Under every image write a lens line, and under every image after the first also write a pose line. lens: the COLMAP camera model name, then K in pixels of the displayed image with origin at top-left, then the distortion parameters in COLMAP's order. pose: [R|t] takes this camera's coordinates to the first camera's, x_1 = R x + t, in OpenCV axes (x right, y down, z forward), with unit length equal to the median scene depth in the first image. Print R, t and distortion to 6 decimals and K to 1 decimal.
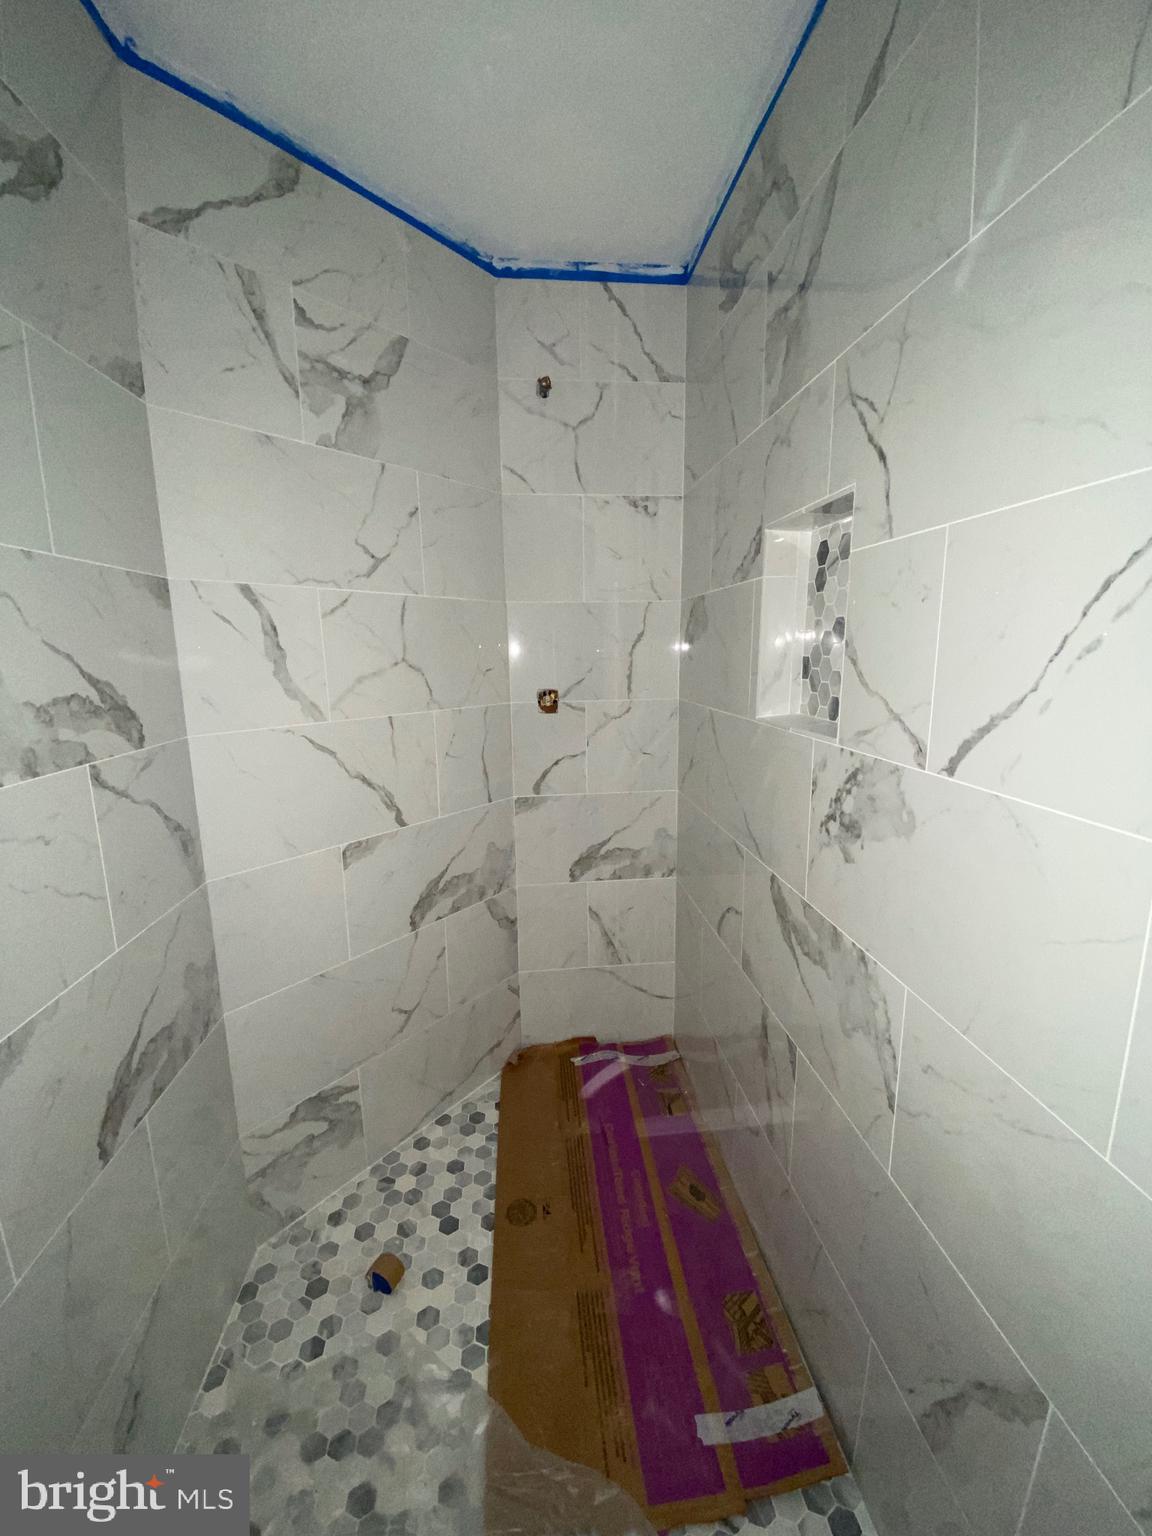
lens RADIAL K [[627.6, 0, 576.0], [0, 627.6, 768.0], [0, 0, 1]] dist [0.047228, -0.036941]
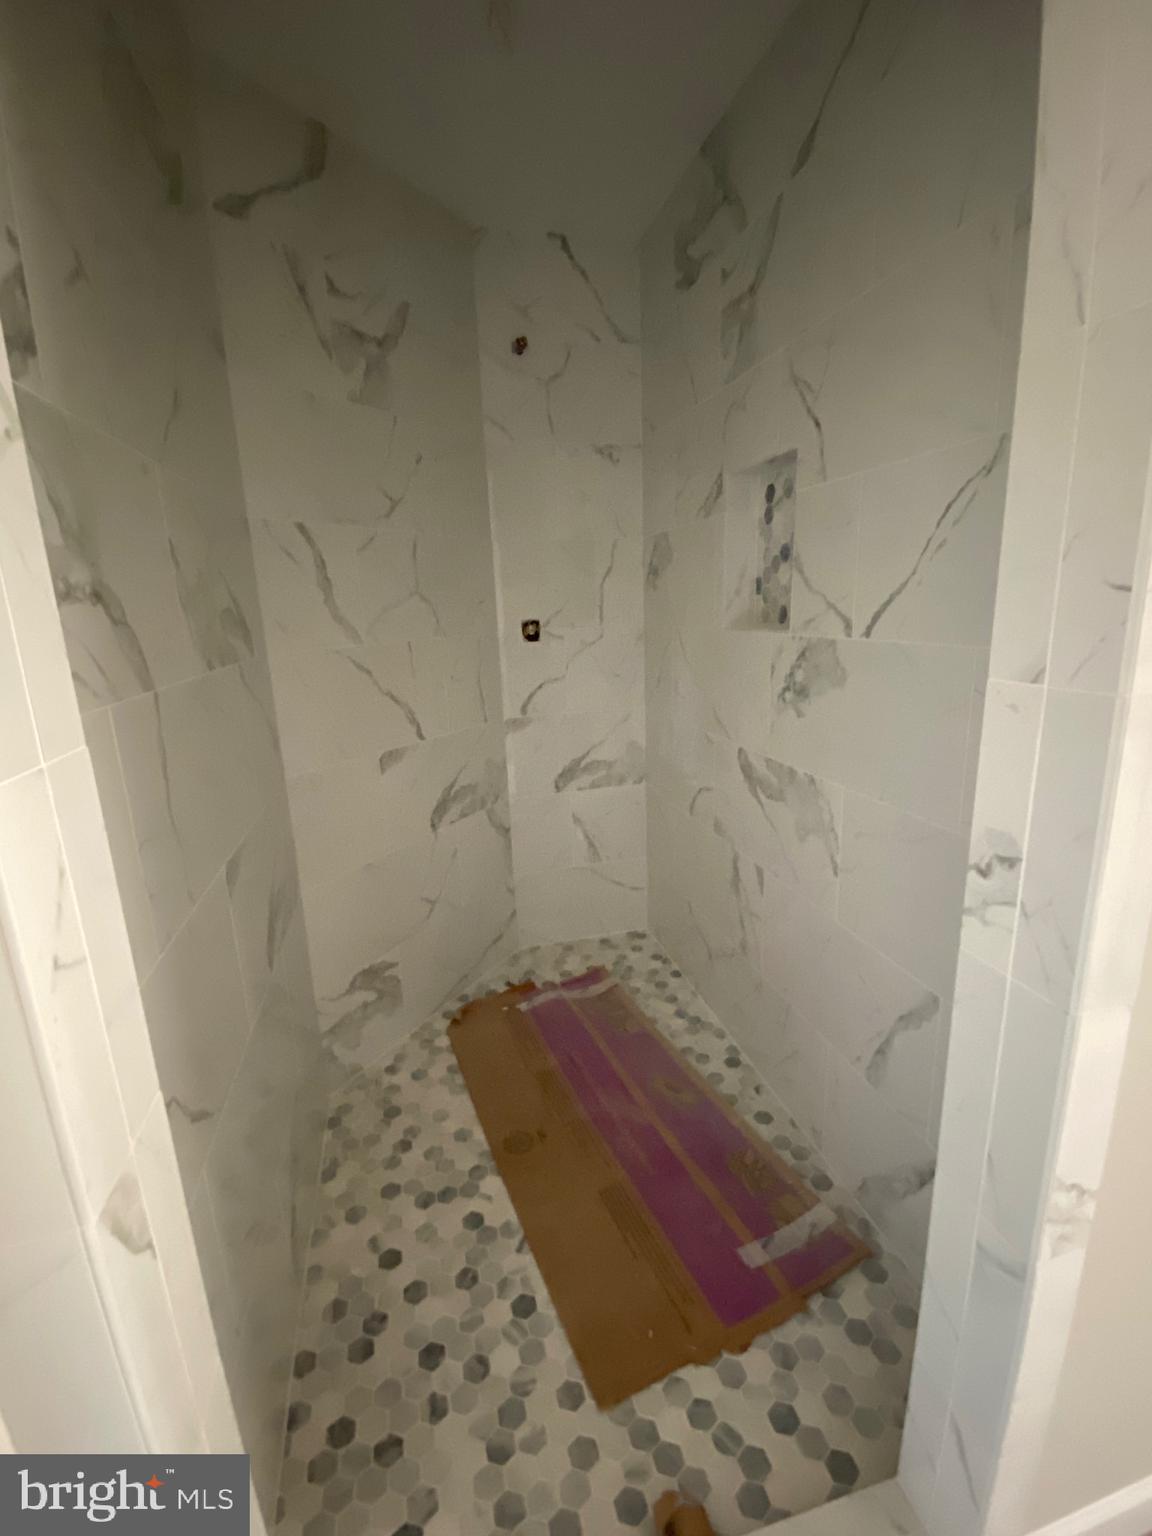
lens RADIAL K [[674.7, 0, 576.0], [0, 674.7, 768.0], [0, 0, 1]] dist [0.061407, -0.050497]
pose [[0.989652, -0.057729, 0.131361, -0.179524], [0.051358, 0.997358, 0.051380, 0.105151], [-0.133980, -0.044102, 0.990002, -0.290335]]
